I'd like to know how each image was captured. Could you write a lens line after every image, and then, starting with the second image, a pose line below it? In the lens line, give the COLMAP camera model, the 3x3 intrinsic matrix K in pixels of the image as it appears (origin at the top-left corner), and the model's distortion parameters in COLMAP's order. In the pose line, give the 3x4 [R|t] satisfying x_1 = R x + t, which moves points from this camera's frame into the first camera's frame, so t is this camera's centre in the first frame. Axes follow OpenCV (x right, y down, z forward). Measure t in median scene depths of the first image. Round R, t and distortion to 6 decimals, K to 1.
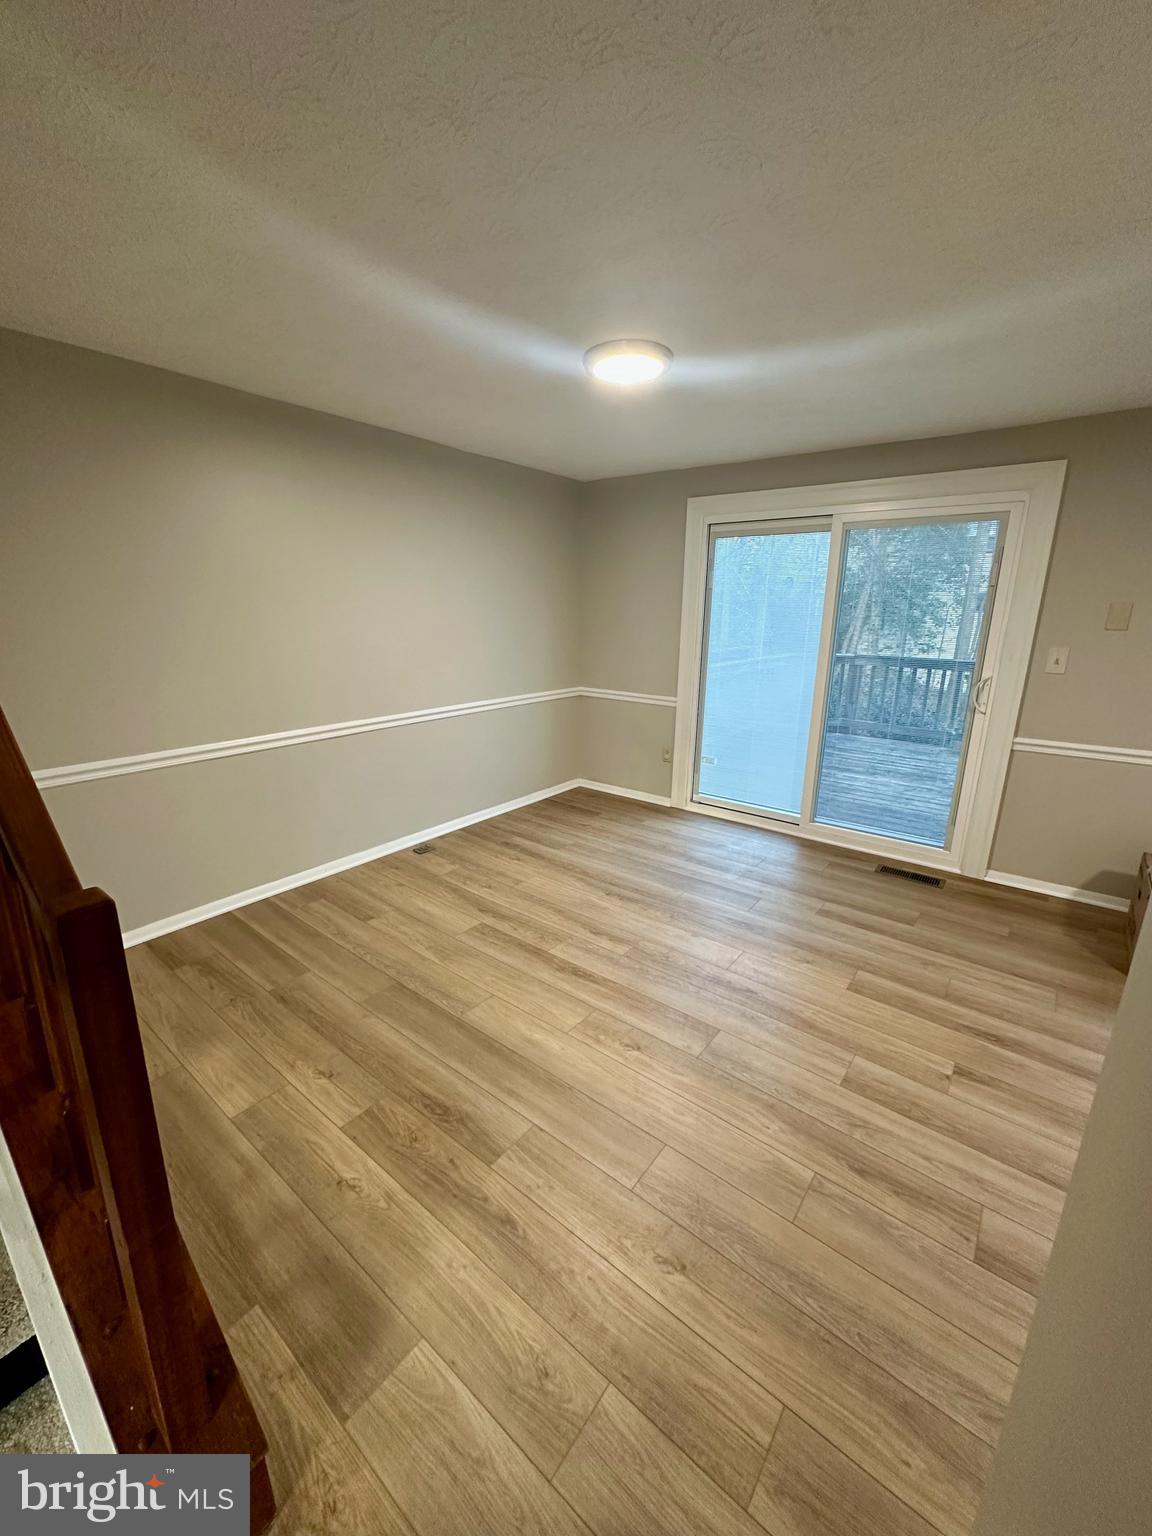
lens RADIAL K [[618.3, 0, 574.2], [0, 618.3, 765.8], [0, 0, 1]] dist [0.001130, -0.000484]
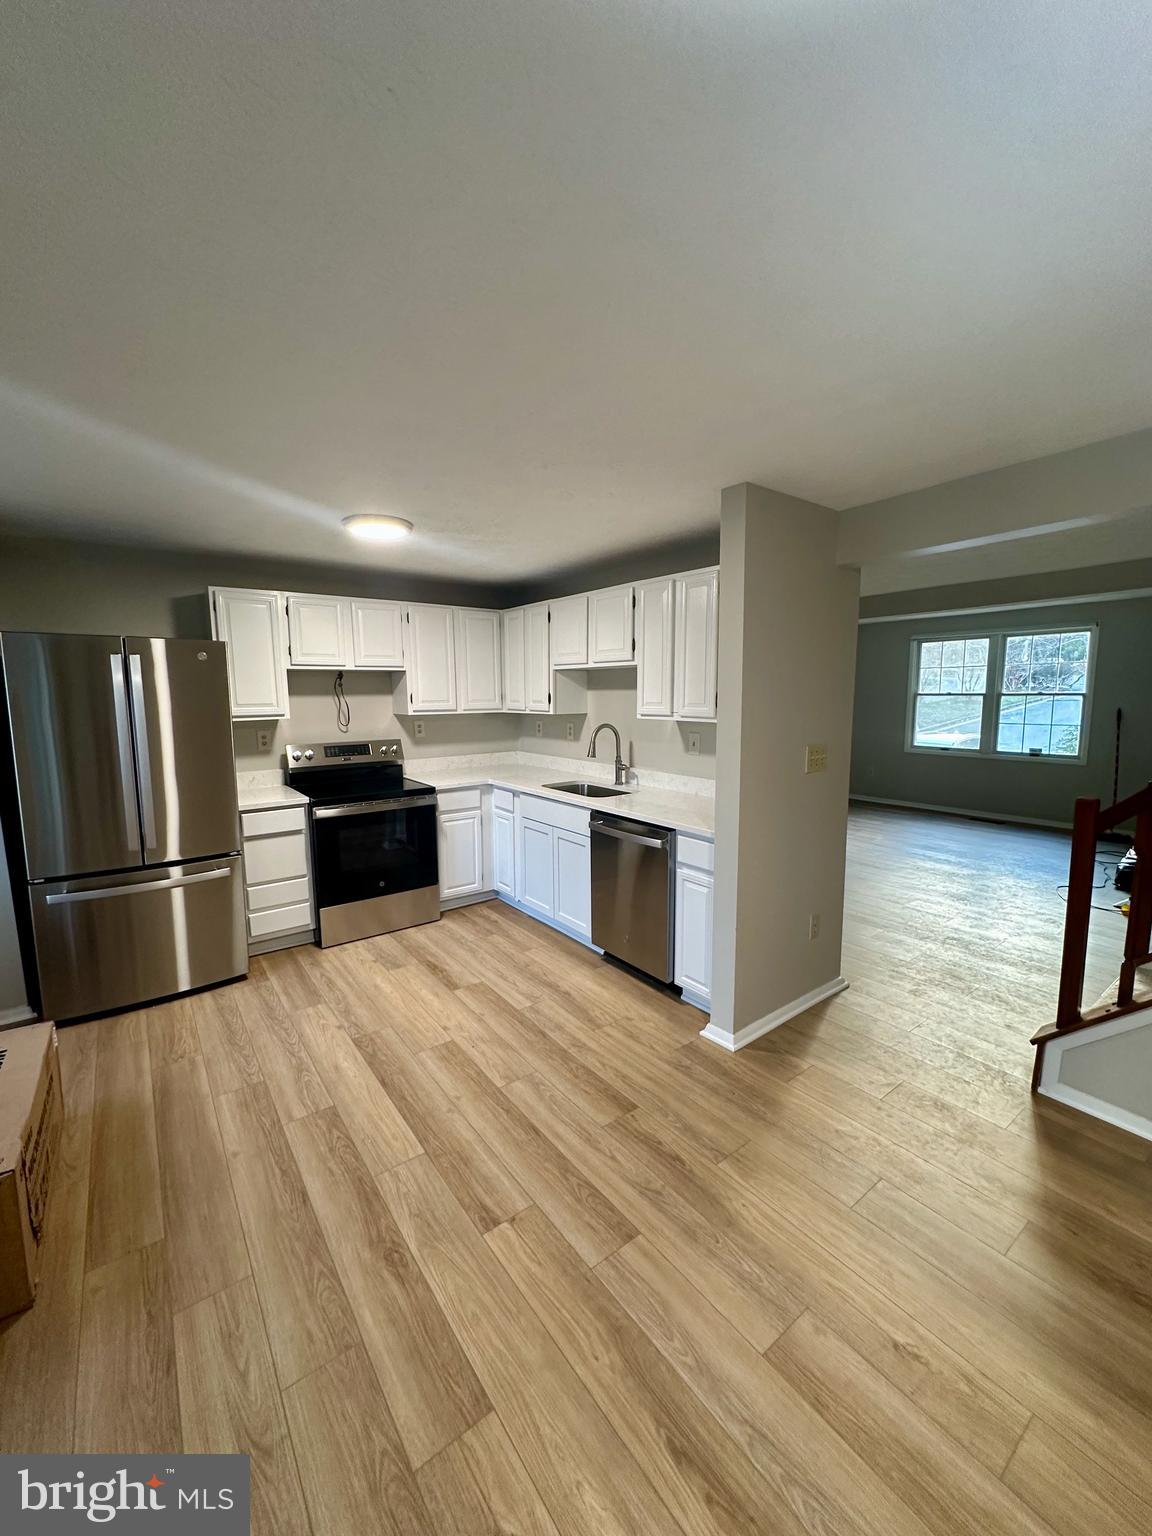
lens RADIAL K [[618.3, 0, 579.1], [0, 618.3, 767.3], [0, 0, 1]] dist [0.001130, -0.000484]
pose [[-0.968465, -0.036062, 0.246524, 0.324959], [0.058169, 0.929397, 0.364468, -0.441681], [-0.242262, 0.367315, -0.897991, 1.597486]]
